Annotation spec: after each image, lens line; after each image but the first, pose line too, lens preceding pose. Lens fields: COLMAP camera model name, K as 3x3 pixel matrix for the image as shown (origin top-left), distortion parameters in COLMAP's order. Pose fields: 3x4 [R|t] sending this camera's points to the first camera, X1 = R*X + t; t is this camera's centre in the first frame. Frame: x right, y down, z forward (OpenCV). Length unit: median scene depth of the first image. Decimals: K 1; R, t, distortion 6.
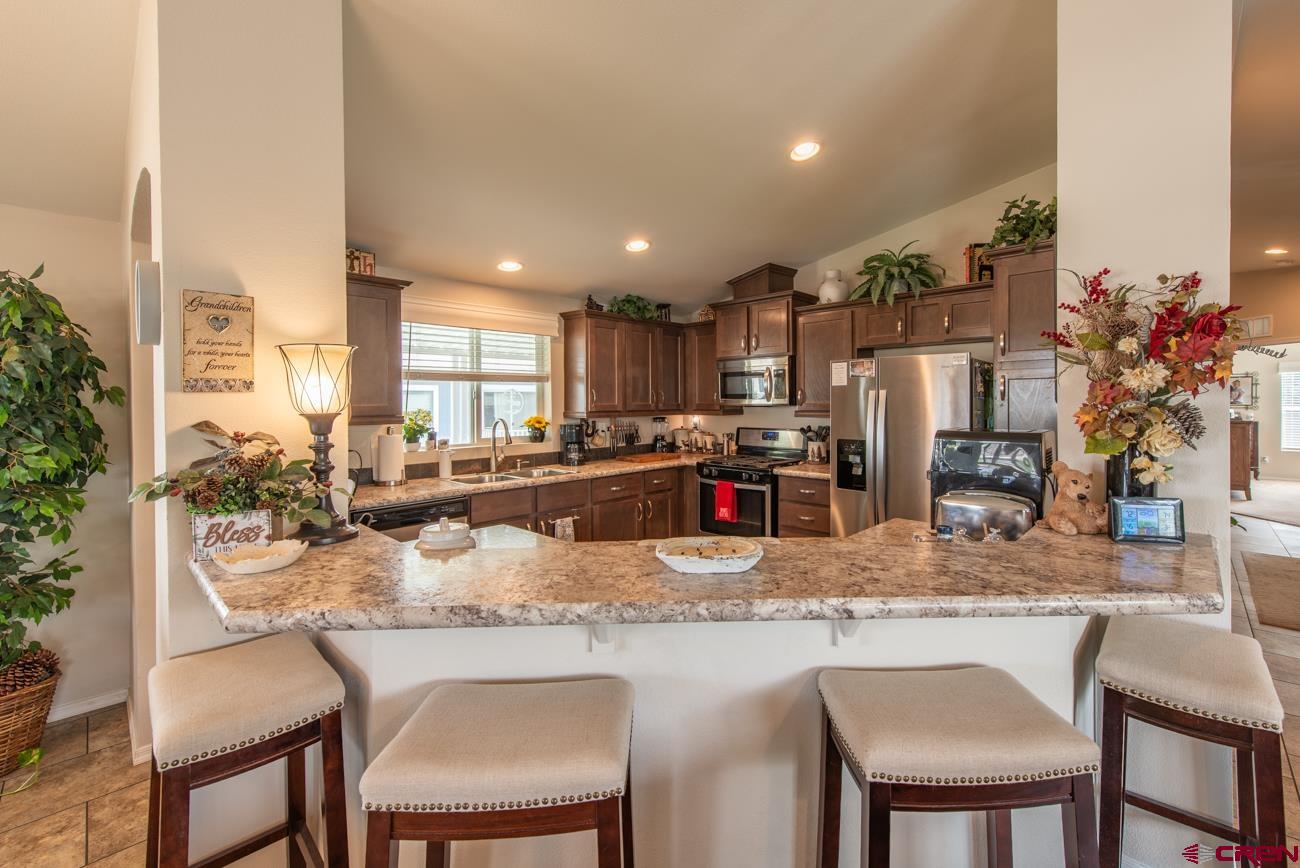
lens RADIAL K [[535.8, 0, 693.4], [0, 535.8, 406.2], [0, 0, 1]] dist [0.000234, -0.000040]
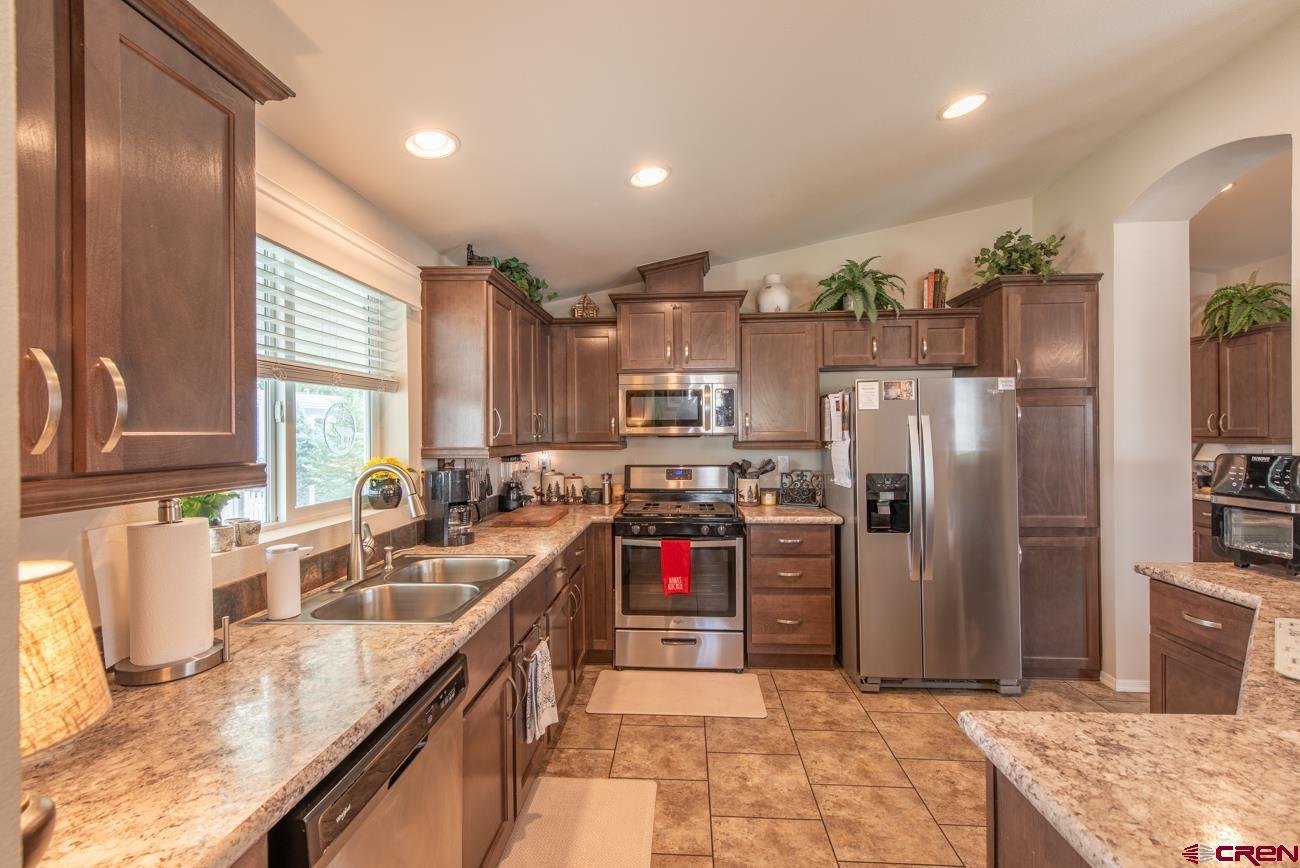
lens RADIAL K [[561.8, 0, 655.0], [0, 561.8, 431.7], [0, 0, 1]] dist [0.011817, -0.000688]
pose [[0.780298, 0.001586, 0.625406, -0.427087], [0.007658, 0.999898, -0.012091, 0.002960], [-0.625361, 0.014224, 0.780206, 0.414944]]
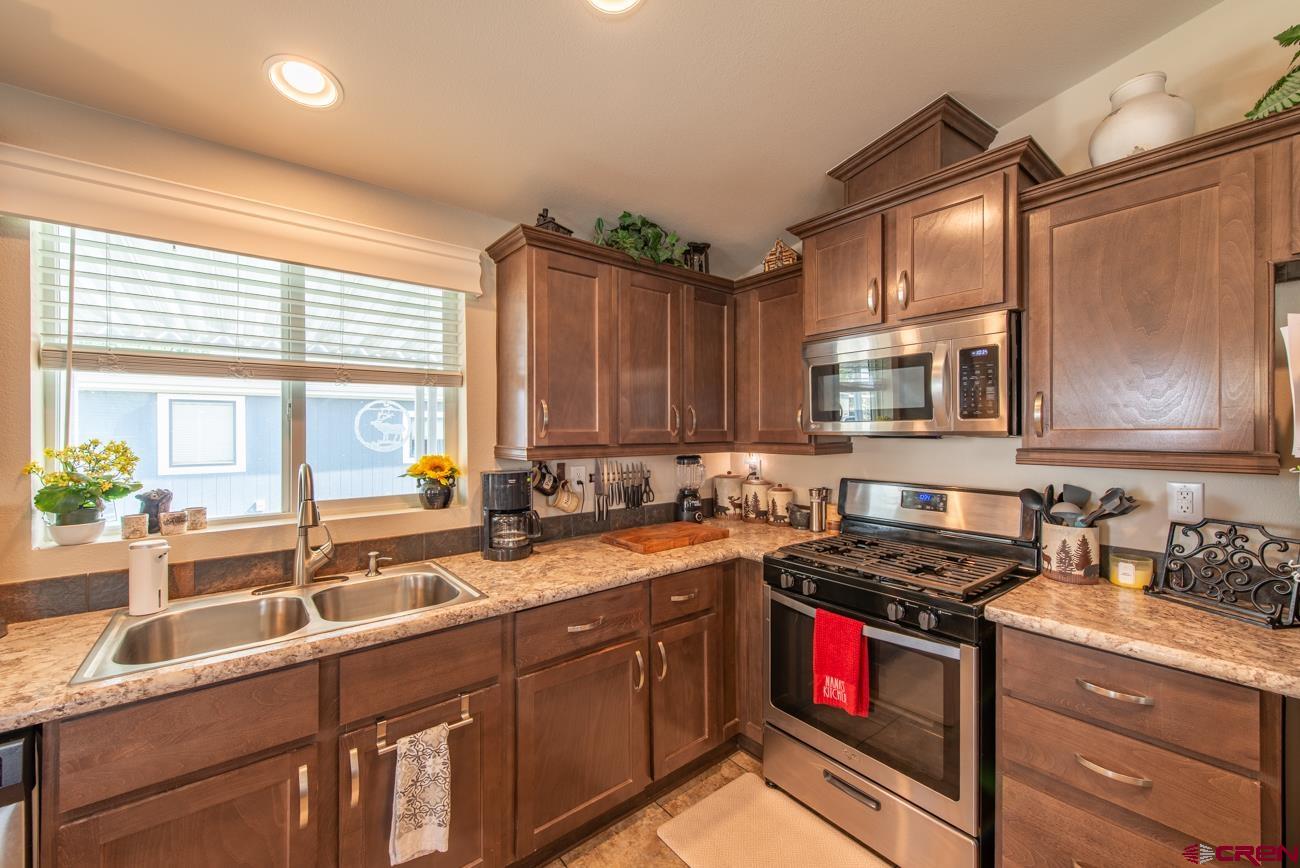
lens RADIAL K [[506.7, 0, 651.1], [0, 506.7, 432.8], [0, 0, 1]] dist [0.015164, -0.004353]
pose [[0.987457, 0.003559, -0.157848, -0.022672], [-0.004336, 0.999980, -0.004578, -0.000439], [0.157829, 0.005205, 0.987453, 0.568638]]
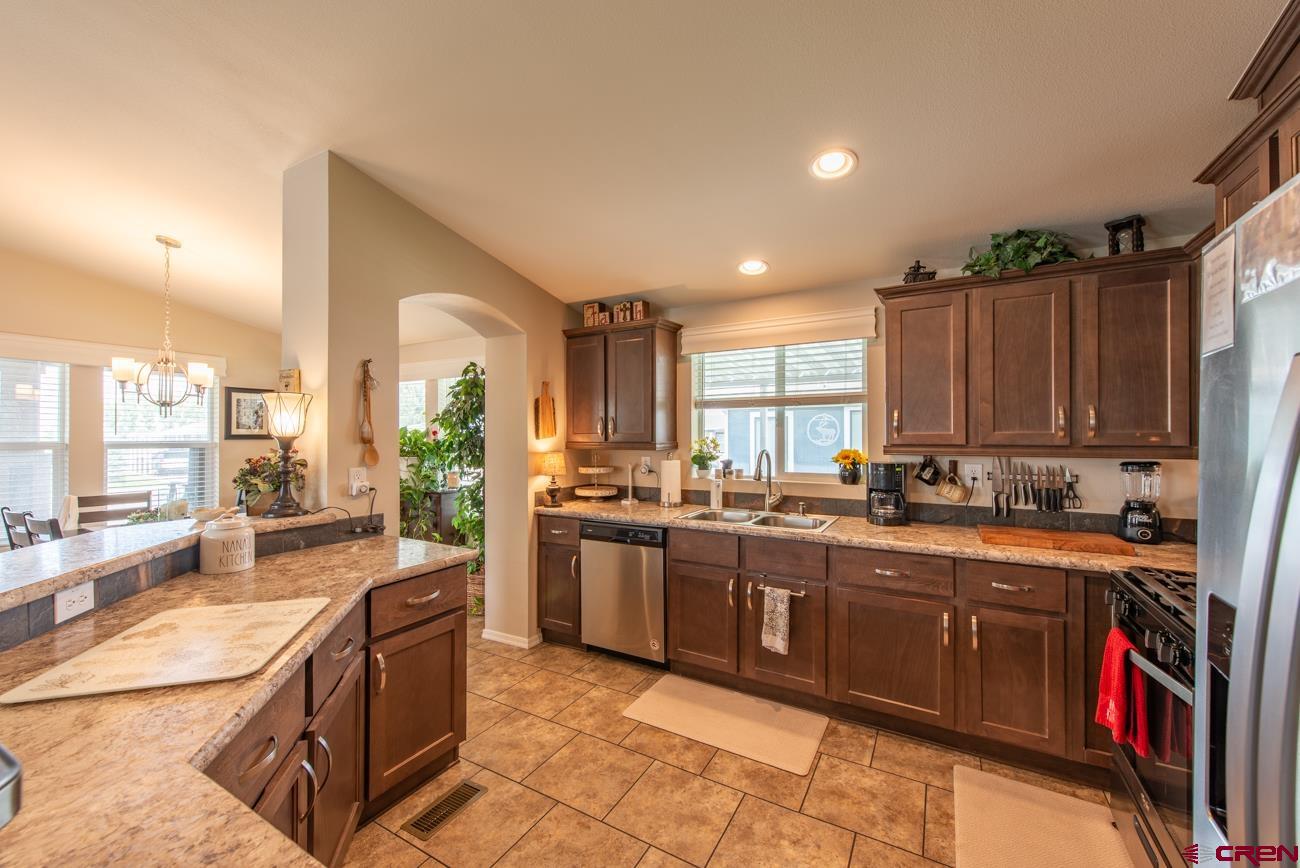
lens RADIAL K [[506.7, 0, 647.7], [0, 506.7, 433.5], [0, 0, 1]] dist [0.015164, -0.004353]
pose [[0.206124, 0.004488, -0.978516, 0.340179], [-0.007160, 0.999970, 0.003078, -0.003031], [0.978500, 0.006371, 0.206150, 0.579399]]
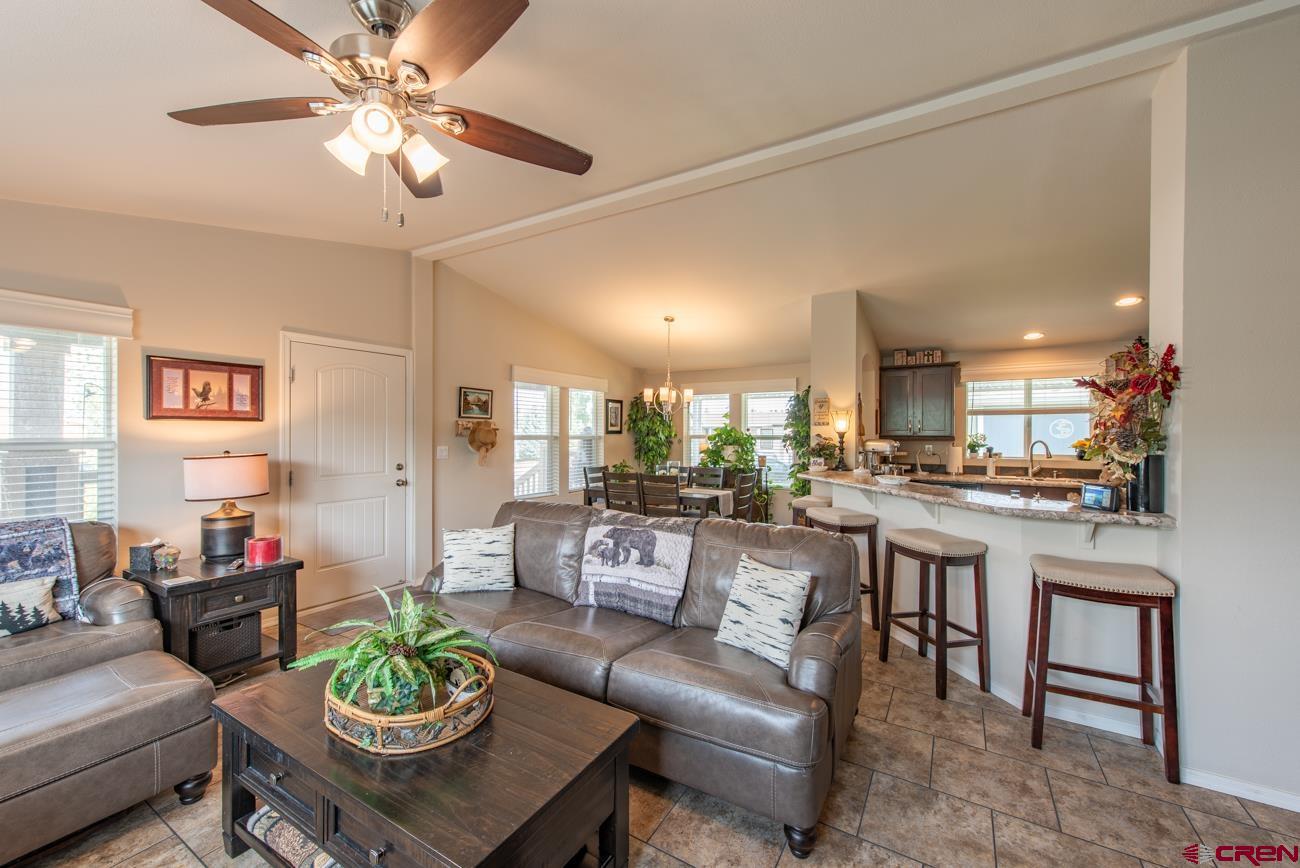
lens RADIAL K [[506.7, 0, 652.2], [0, 506.7, 434.6], [0, 0, 1]] dist [0.015164, -0.004353]
pose [[0.181650, 0.013629, -0.983269, 0.718069], [-0.009840, 0.999879, 0.012041, 0.001345], [0.983314, 0.007488, 0.181762, -0.233285]]
